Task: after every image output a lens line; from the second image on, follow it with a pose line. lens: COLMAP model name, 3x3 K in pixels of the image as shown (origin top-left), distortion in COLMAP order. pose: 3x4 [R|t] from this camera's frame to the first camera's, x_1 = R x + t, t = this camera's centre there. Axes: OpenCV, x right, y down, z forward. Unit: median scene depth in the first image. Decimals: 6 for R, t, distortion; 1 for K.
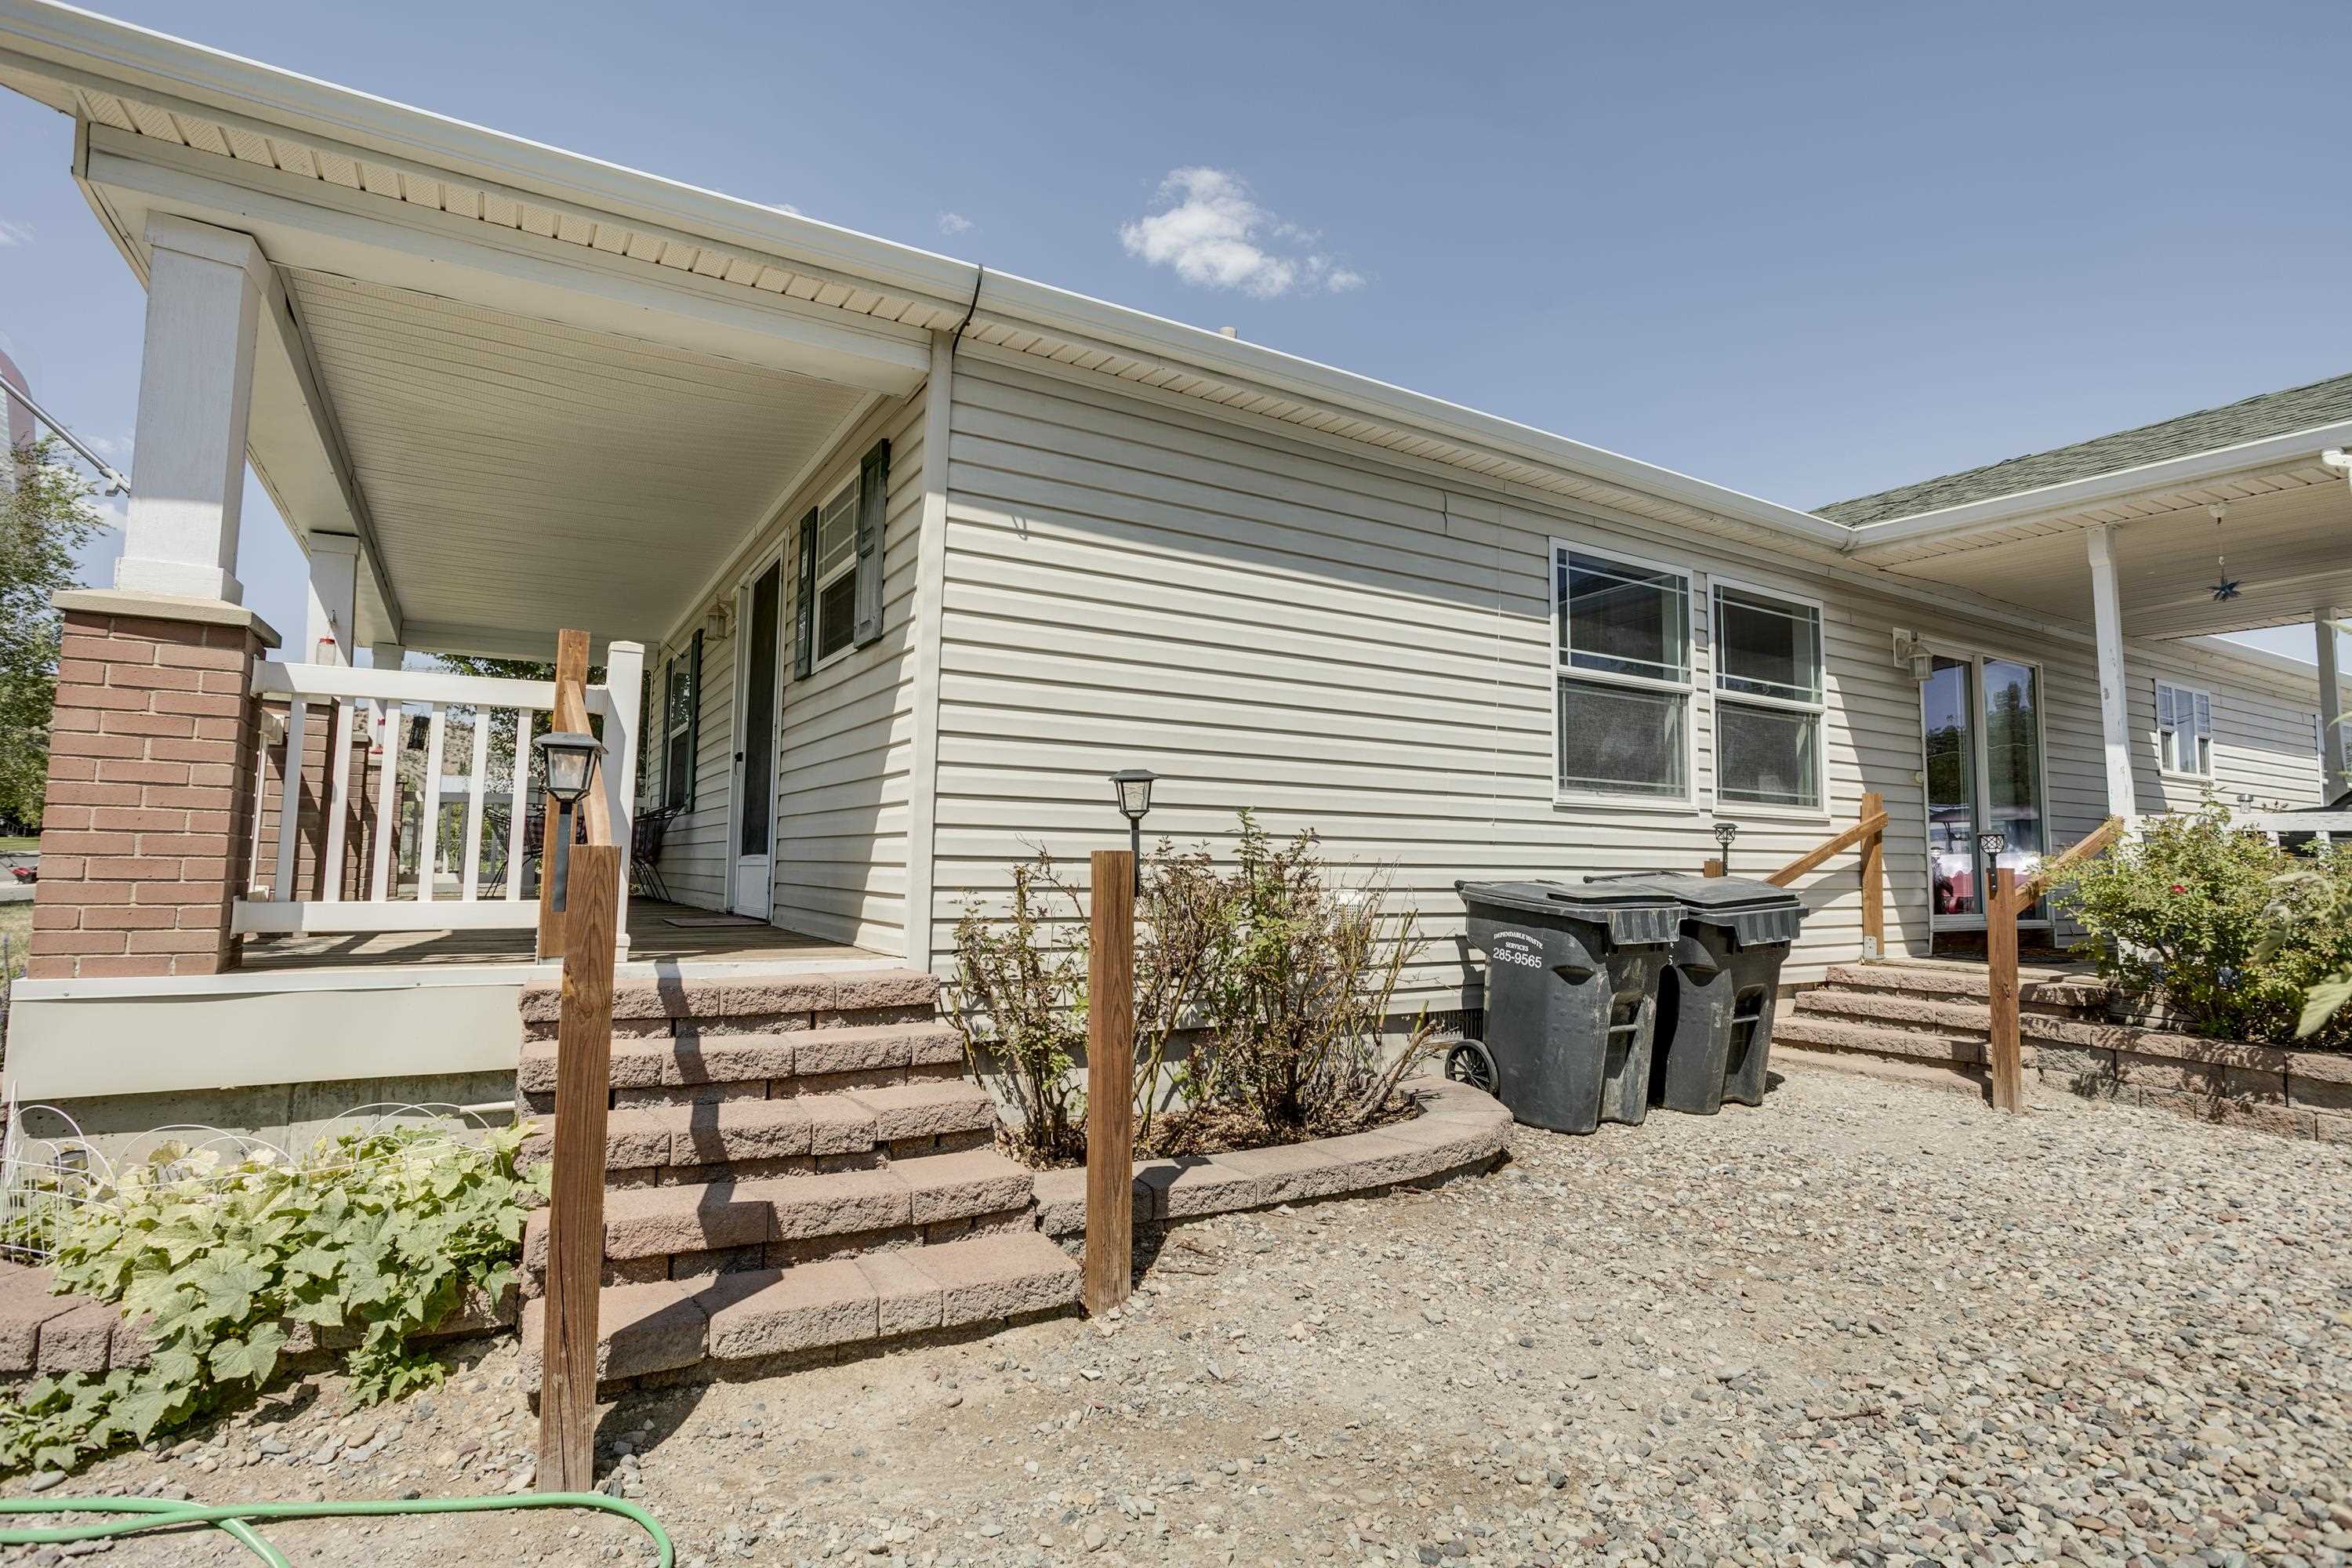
lens RADIAL K [[1186.5, 0, 1189.5], [0, 1186.5, 774.6], [0, 0, 1]] dist [-0.004510, 0.002204]
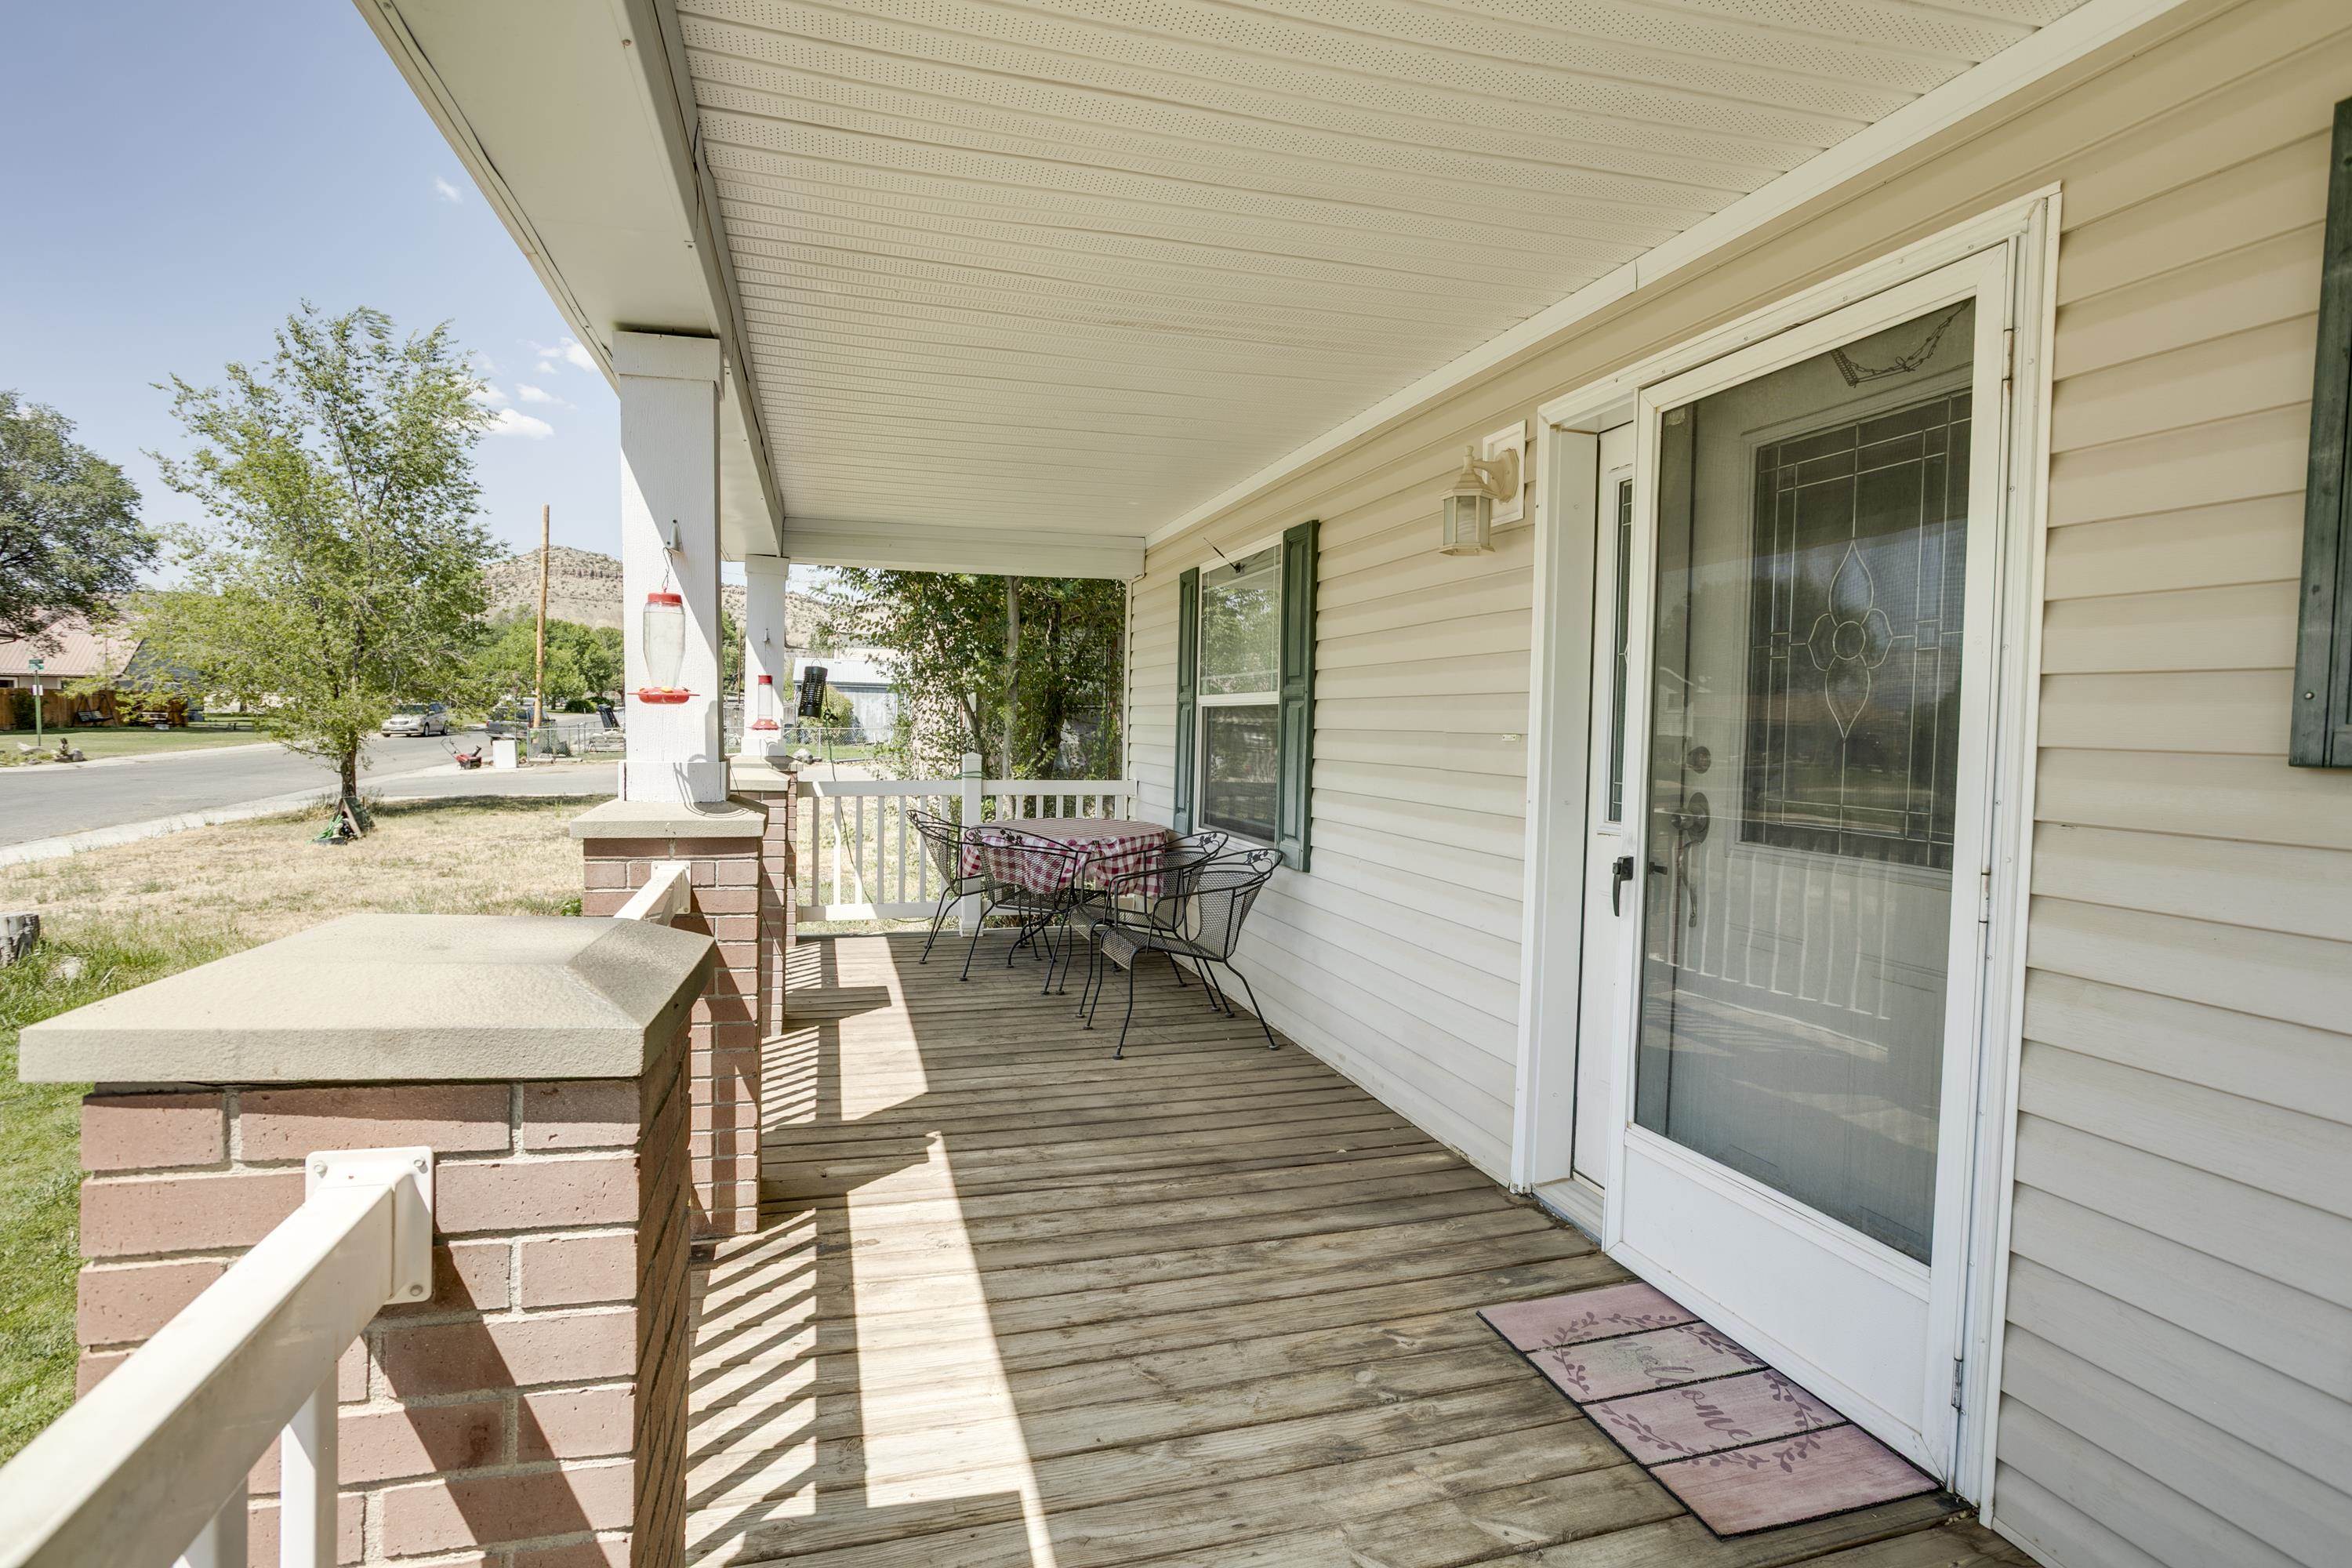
lens RADIAL K [[1186.5, 0, 1183.9], [0, 1186.5, 775.4], [0, 0, 1]] dist [-0.004510, 0.002204]
pose [[0.969501, 0.011244, -0.244828, -0.428650], [0.018220, 0.992876, 0.117747, -0.090509], [0.244408, -0.118617, 0.962390, 0.606944]]
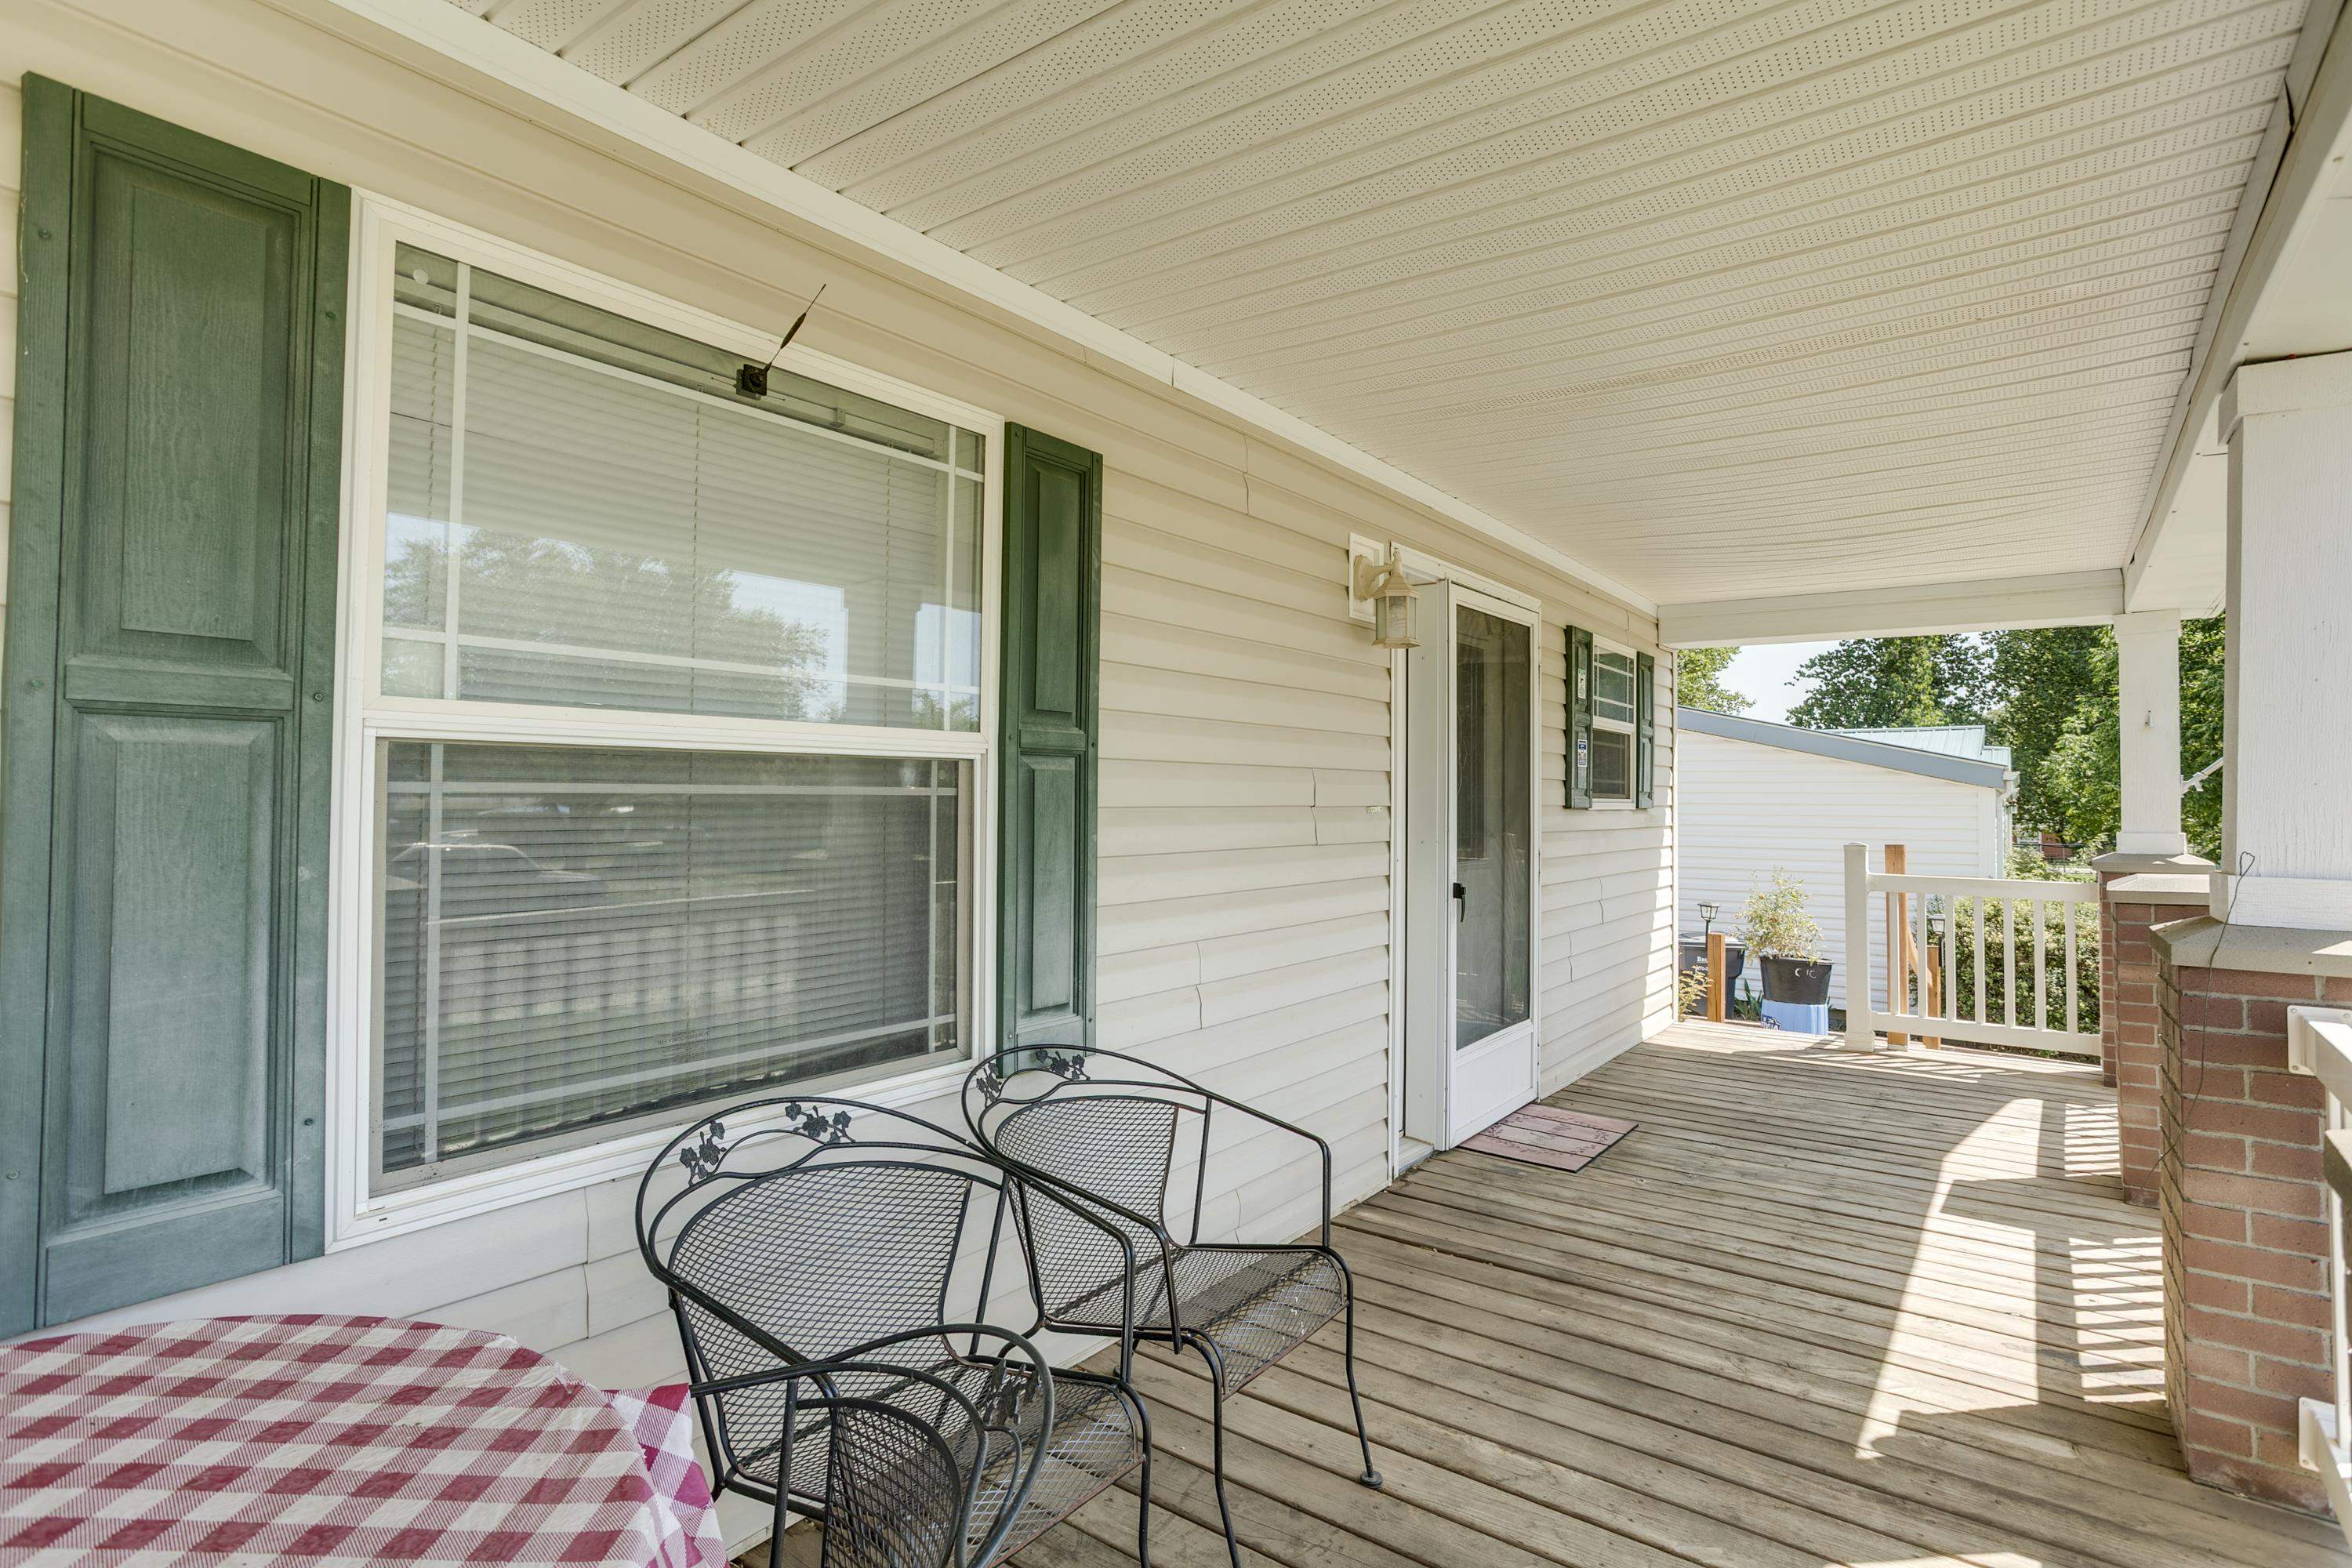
lens RADIAL K [[1186.5, 0, 1188.3], [0, 1186.5, 776.2], [0, 0, 1]] dist [-0.004510, 0.002204]
pose [[-0.394839, 0.007541, 0.918719, -0.847134], [-0.085445, 0.995331, -0.044892, -0.037816], [-0.914768, -0.096225, -0.392351, 1.311170]]
